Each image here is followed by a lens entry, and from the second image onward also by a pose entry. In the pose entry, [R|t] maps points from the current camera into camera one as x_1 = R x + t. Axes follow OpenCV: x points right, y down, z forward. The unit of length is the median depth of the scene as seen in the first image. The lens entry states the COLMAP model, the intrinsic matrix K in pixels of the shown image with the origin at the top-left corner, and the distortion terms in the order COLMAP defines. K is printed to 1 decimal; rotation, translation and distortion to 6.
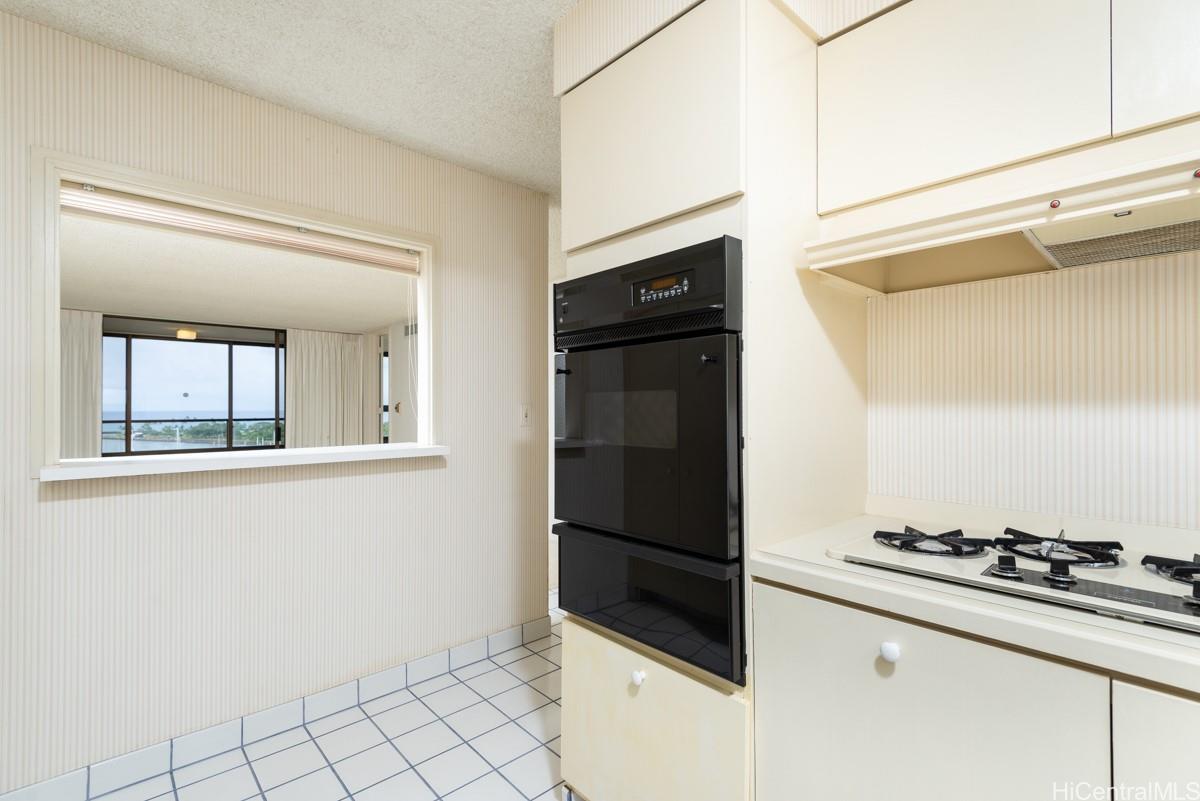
lens RADIAL K [[543.4, 0, 623.7], [0, 543.4, 400.0], [0, 0, 1]] dist [0.001640, -0.000080]
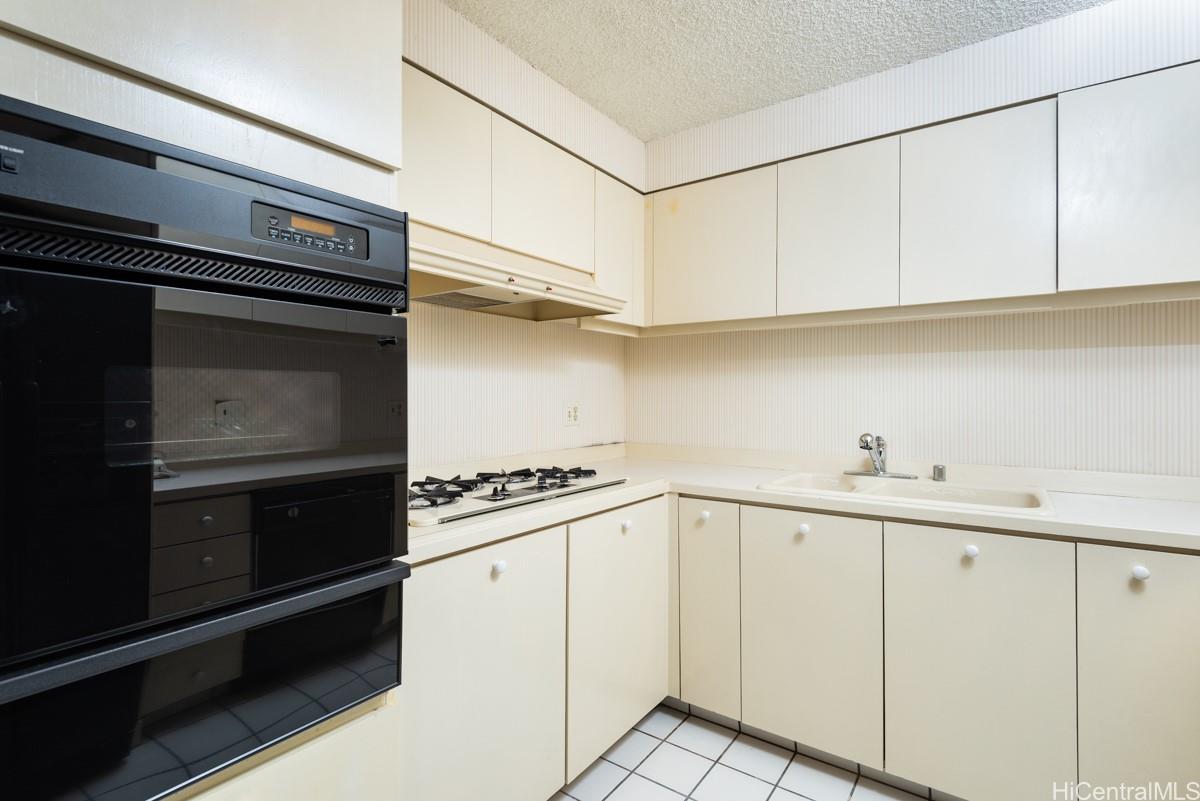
lens RADIAL K [[557.2, 0, 600.0], [0, 557.2, 400.5], [0, 0, 1]] dist [-0.000244, 0.000007]
pose [[-0.182052, -0.005403, 0.983274, -0.816828], [-0.011726, 0.999926, 0.003323, 0.015453], [-0.983219, -0.010925, -0.182102, 0.831384]]
